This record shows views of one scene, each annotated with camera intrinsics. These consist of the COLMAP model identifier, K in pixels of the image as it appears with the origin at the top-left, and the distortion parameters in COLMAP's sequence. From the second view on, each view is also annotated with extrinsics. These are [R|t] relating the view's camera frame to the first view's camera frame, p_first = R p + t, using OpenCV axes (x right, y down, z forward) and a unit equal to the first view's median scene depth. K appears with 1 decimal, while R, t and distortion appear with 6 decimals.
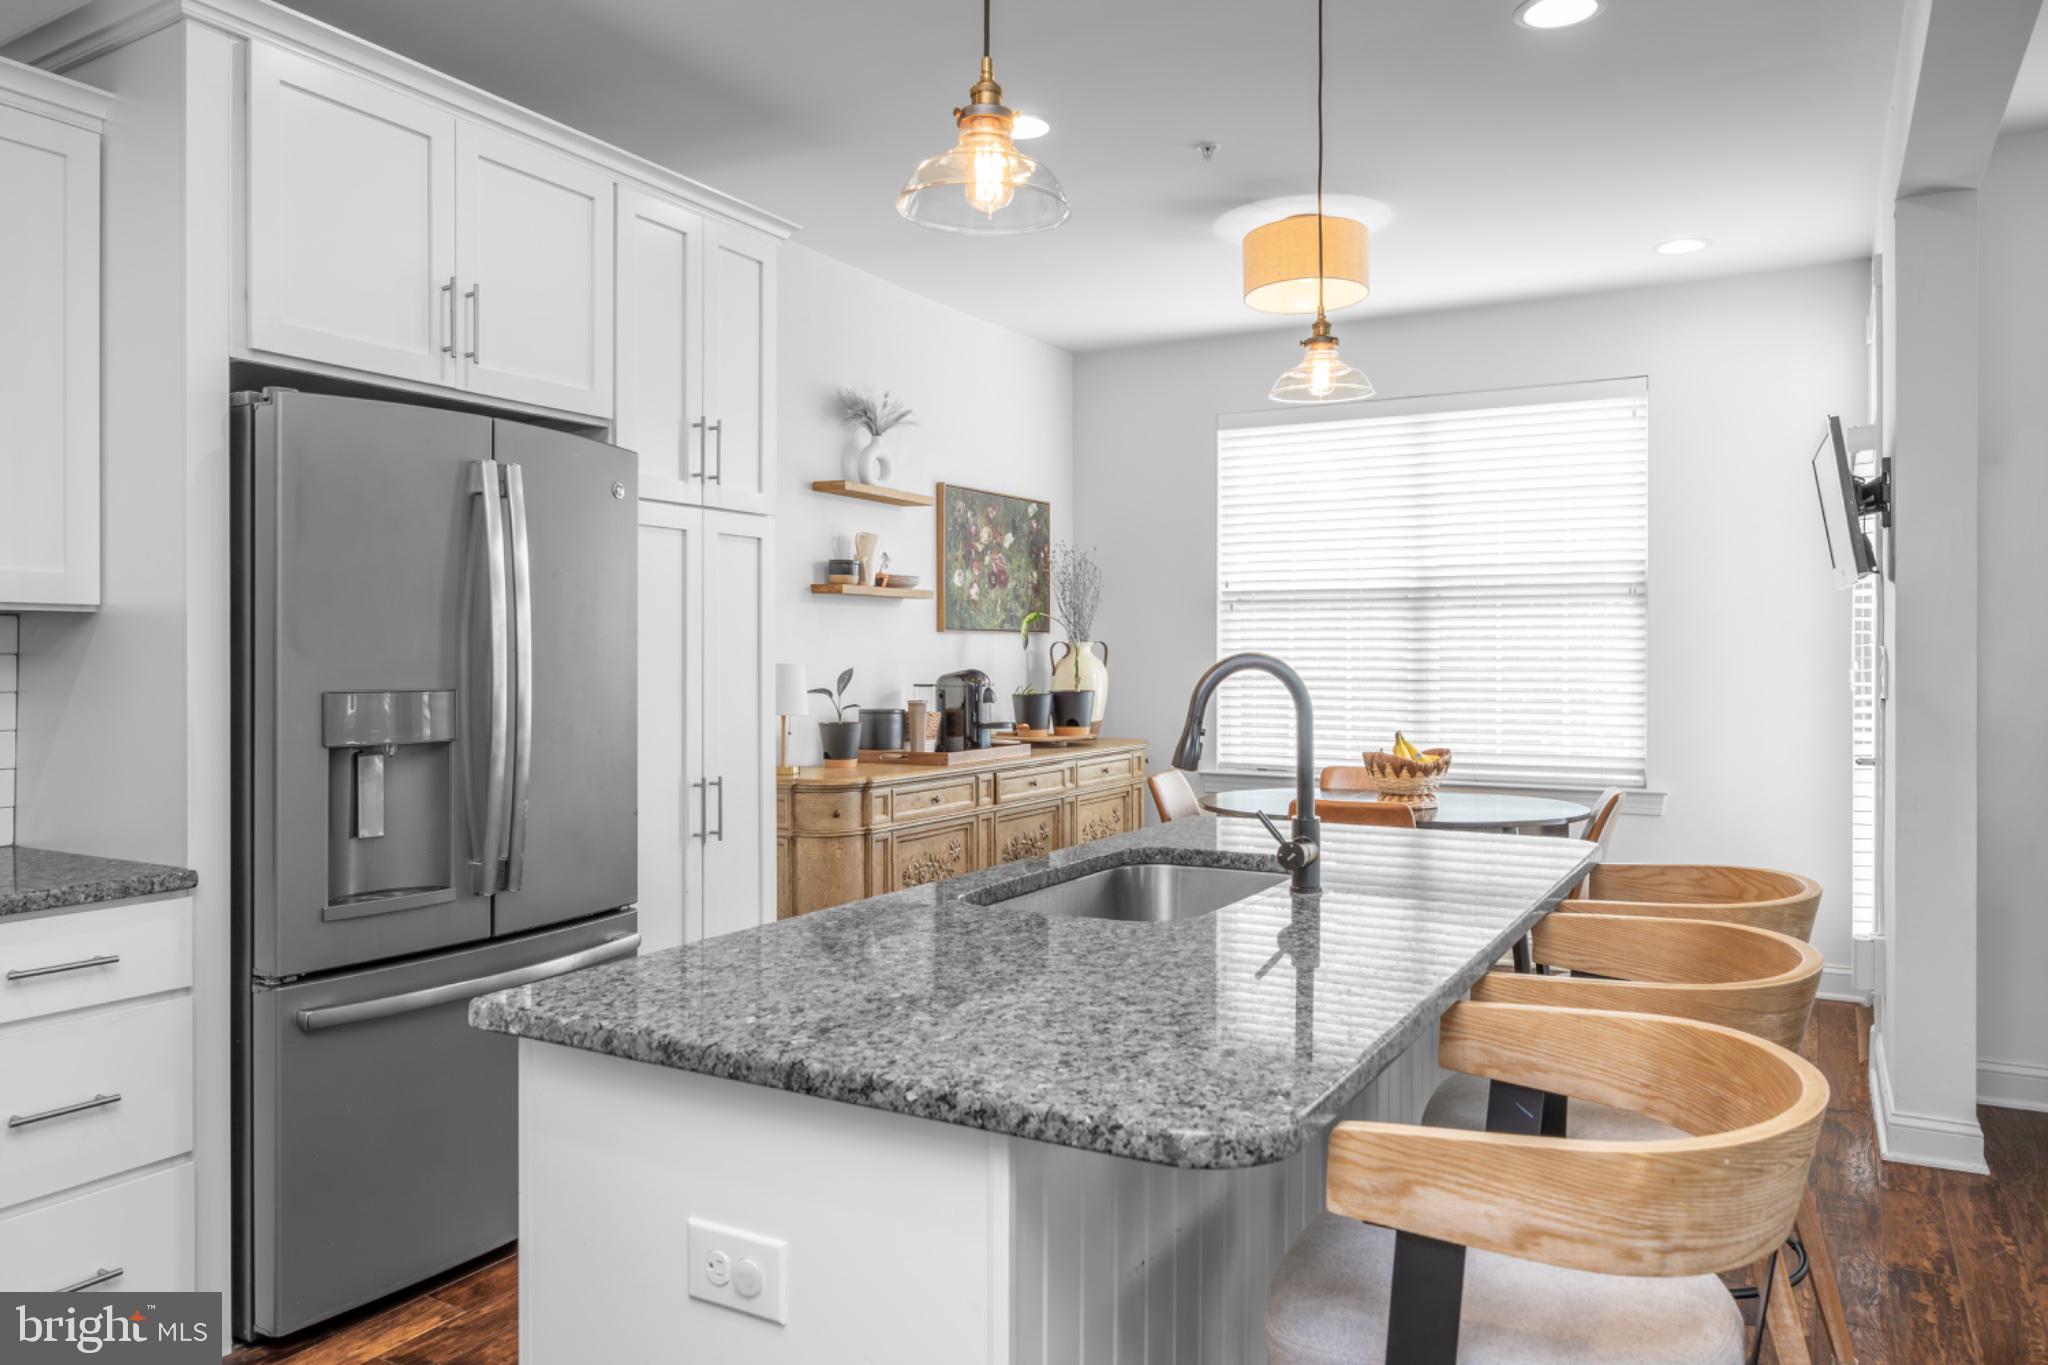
lens RADIAL K [[1400.6, 0, 1017.8], [0, 1400.6, 653.8], [0, 0, 1]] dist [-0.004632, -0.000845]
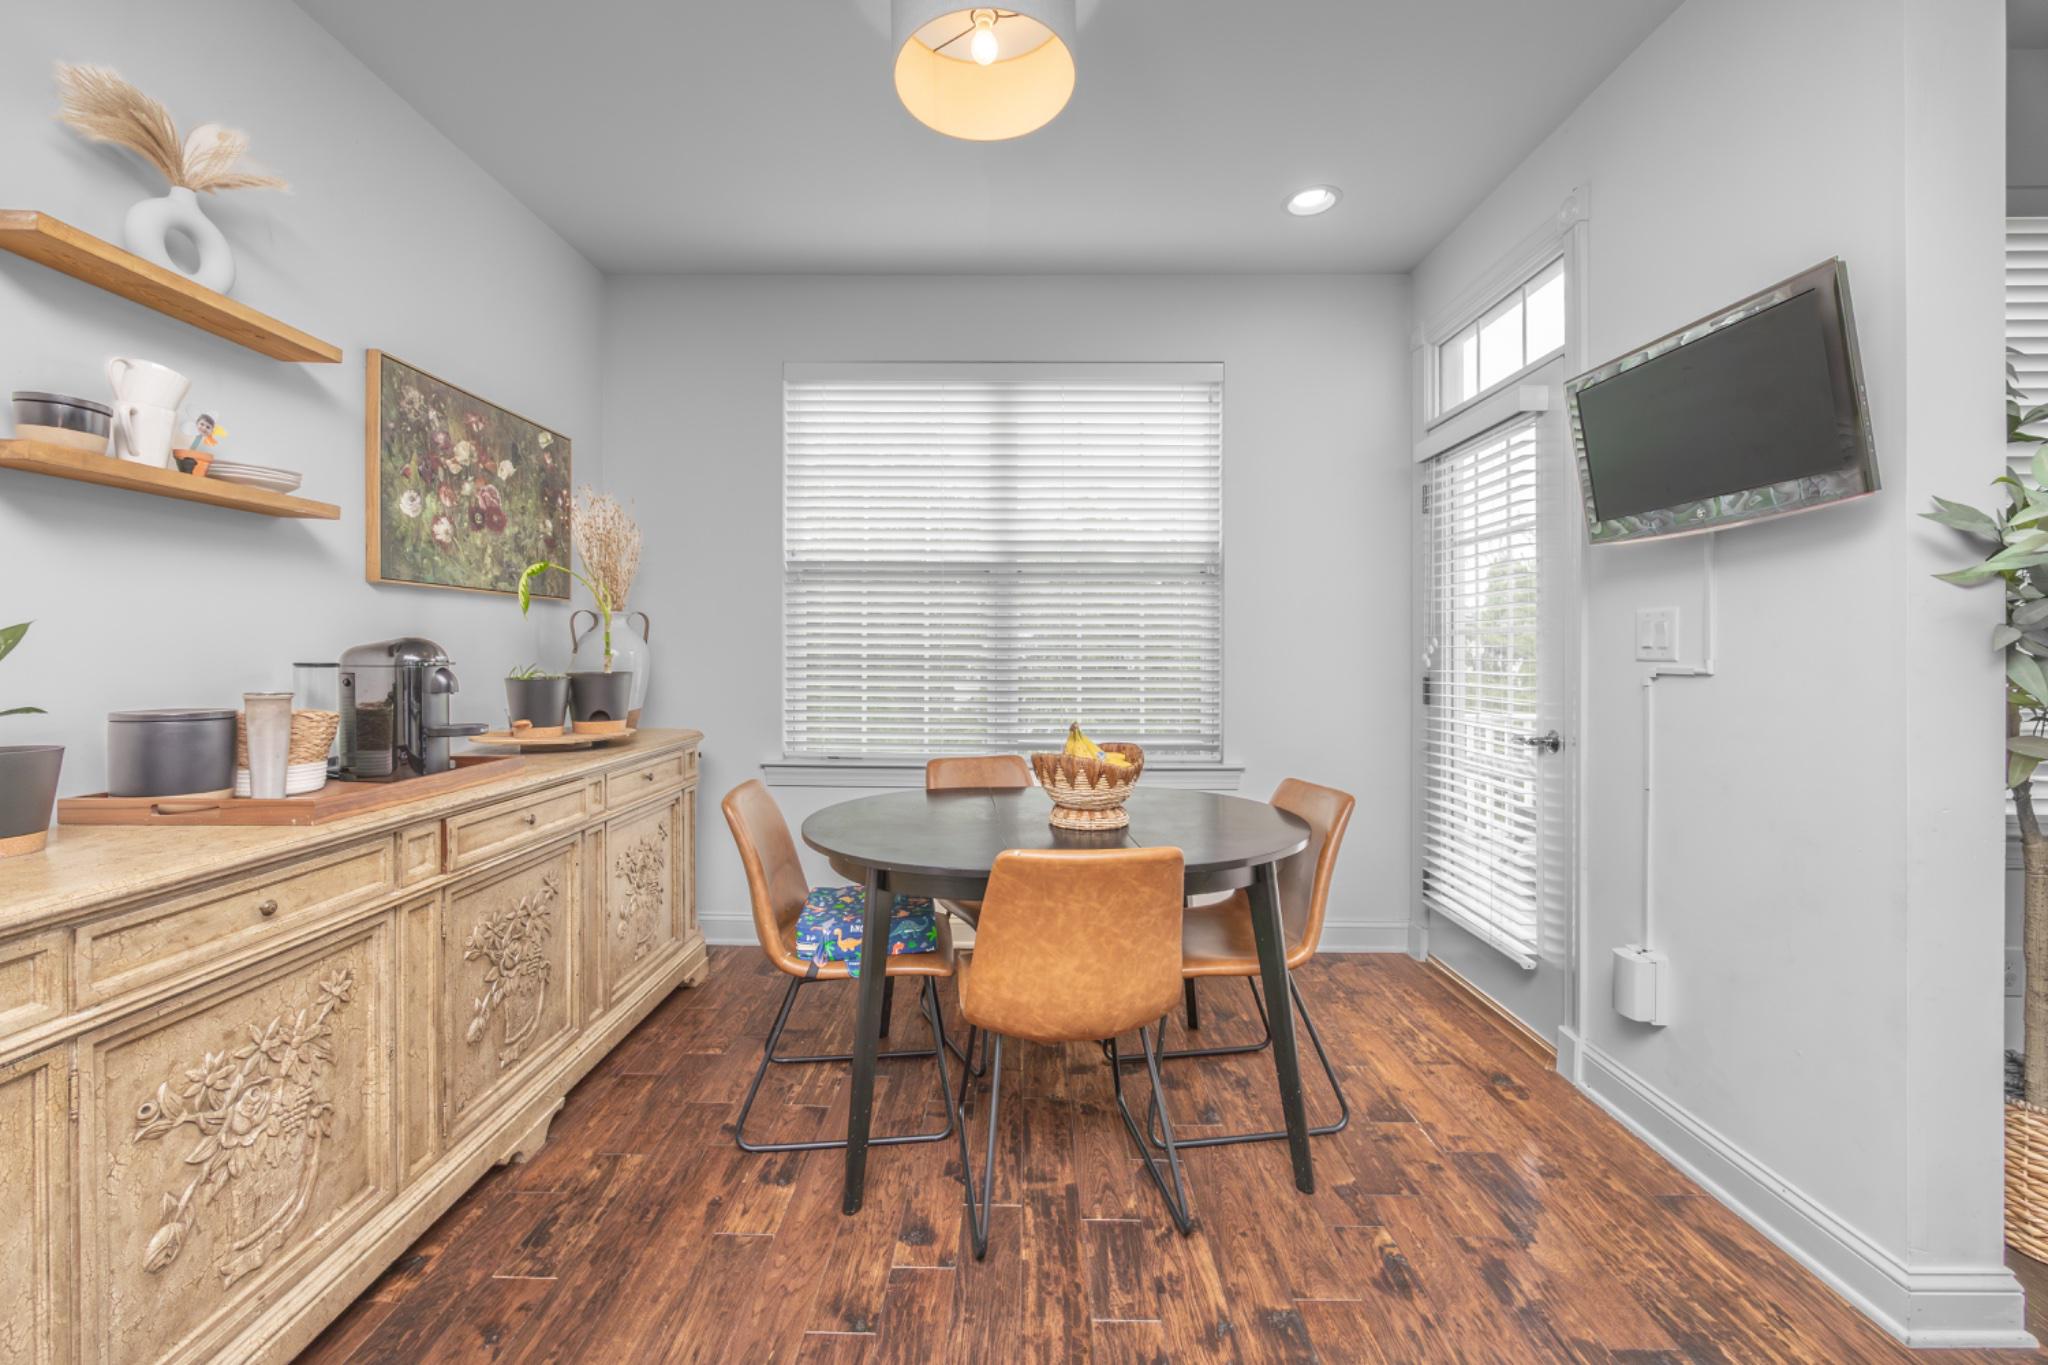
lens RADIAL K [[814.9, 0, 1005.0], [0, 814.9, 652.9], [0, 0, 1]] dist [-0.002688, -0.000148]
pose [[0.880829, 0.003860, 0.473419, 0.023850], [-0.006049, 0.999977, 0.003102, 0.013561], [-0.473396, -0.005596, 0.880832, 0.525985]]
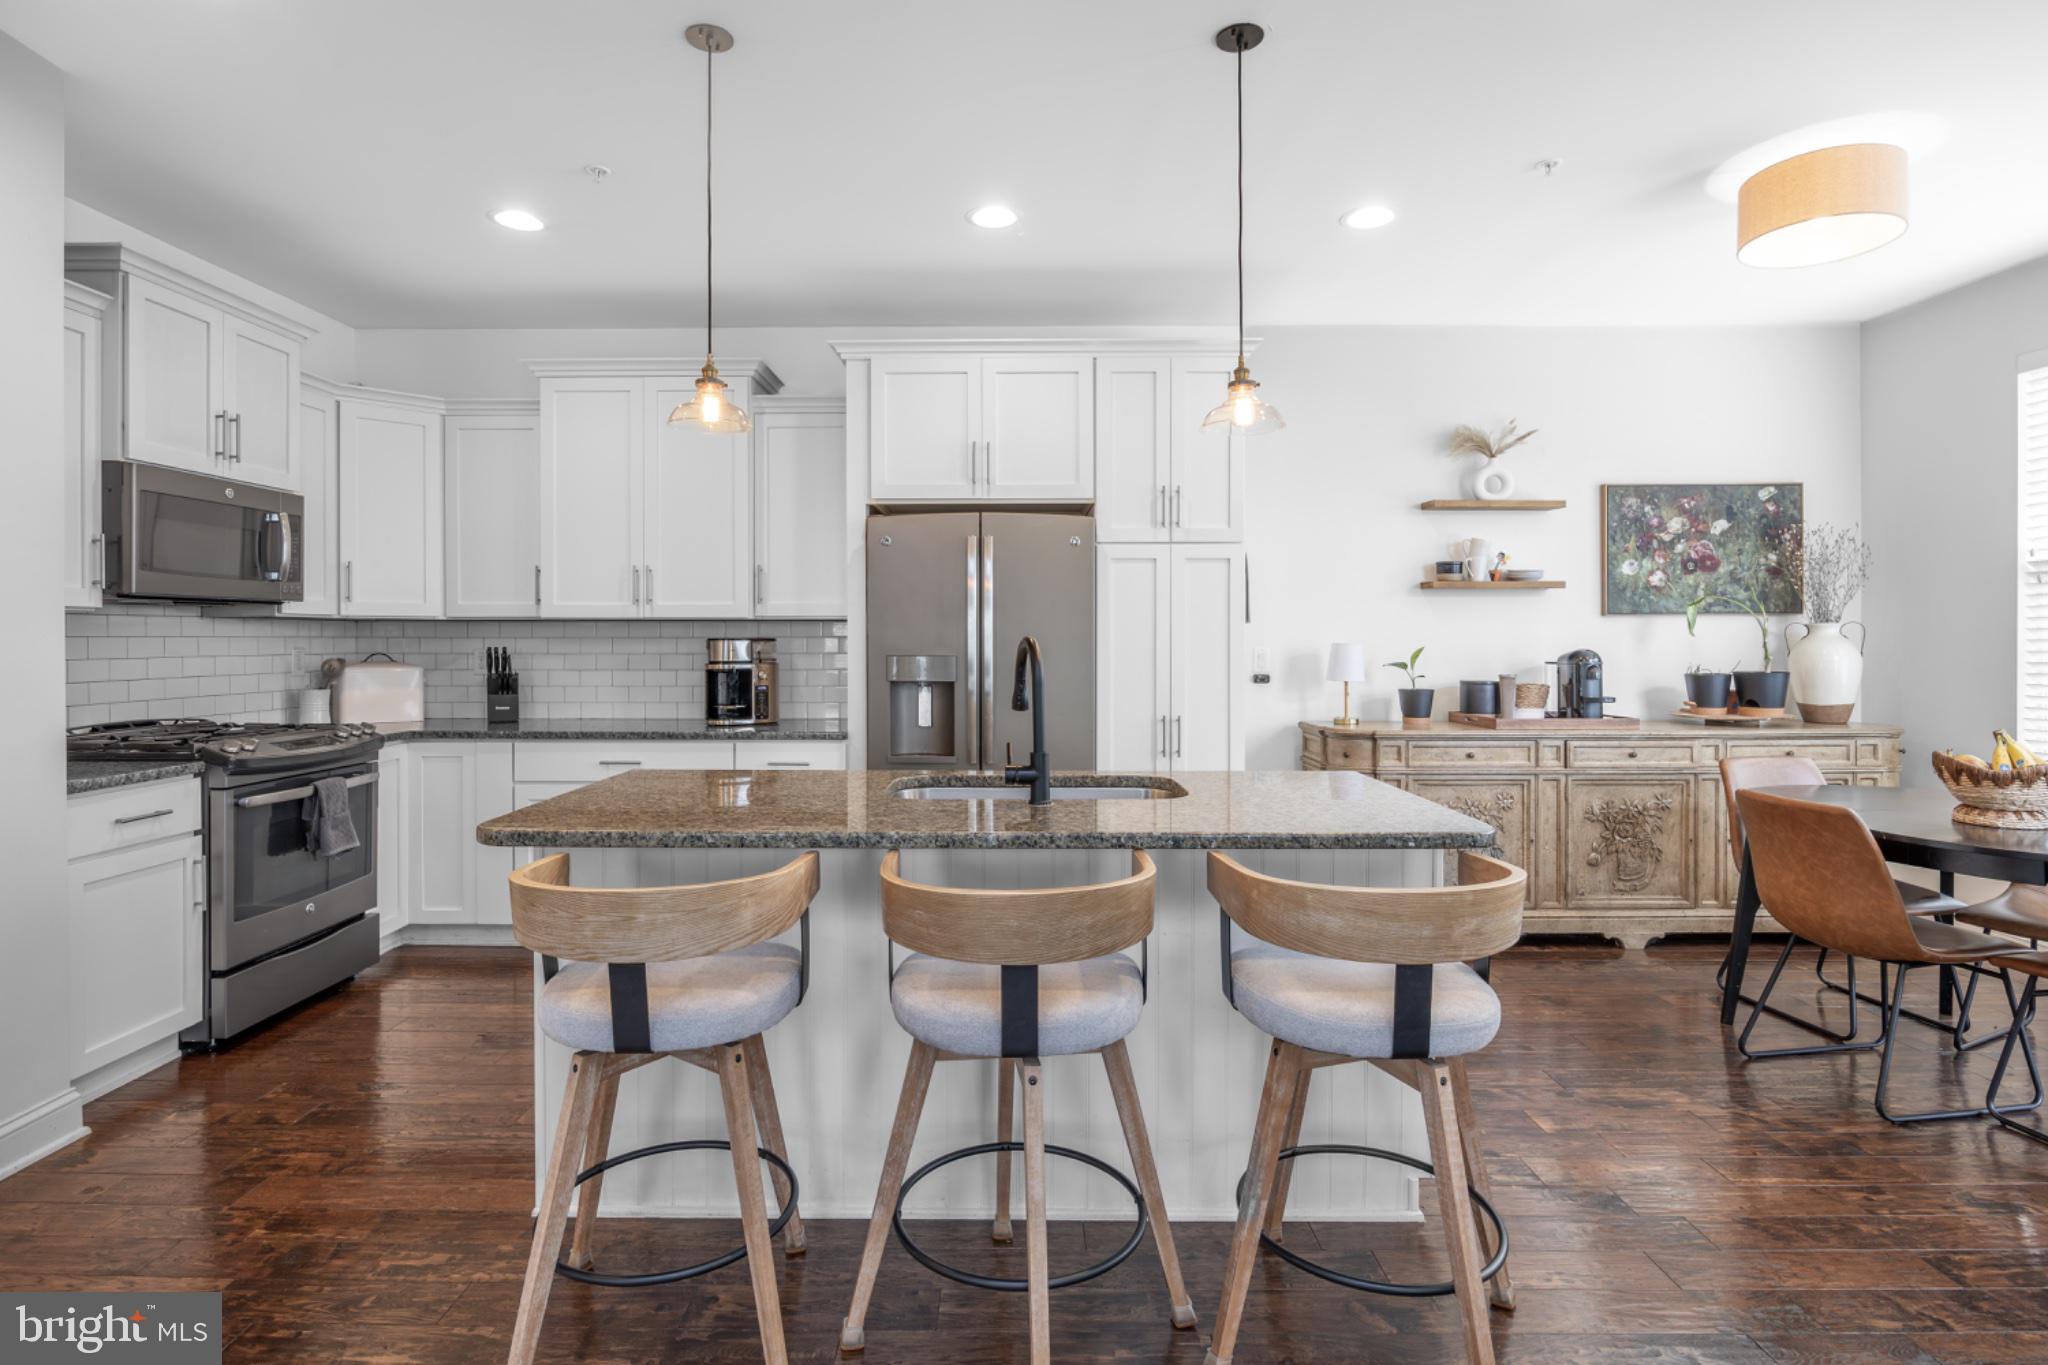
lens RADIAL K [[1024.0, 0, 1018.4], [0, 1024.0, 637.9], [0, 0, 1]] dist [-0.002957, -0.001220]
pose [[0.491389, -0.000835, -0.870940, 0.425723], [0.002741, 0.999996, 0.000587, 0.000051], [0.870936, -0.002676, 0.491389, 0.178846]]
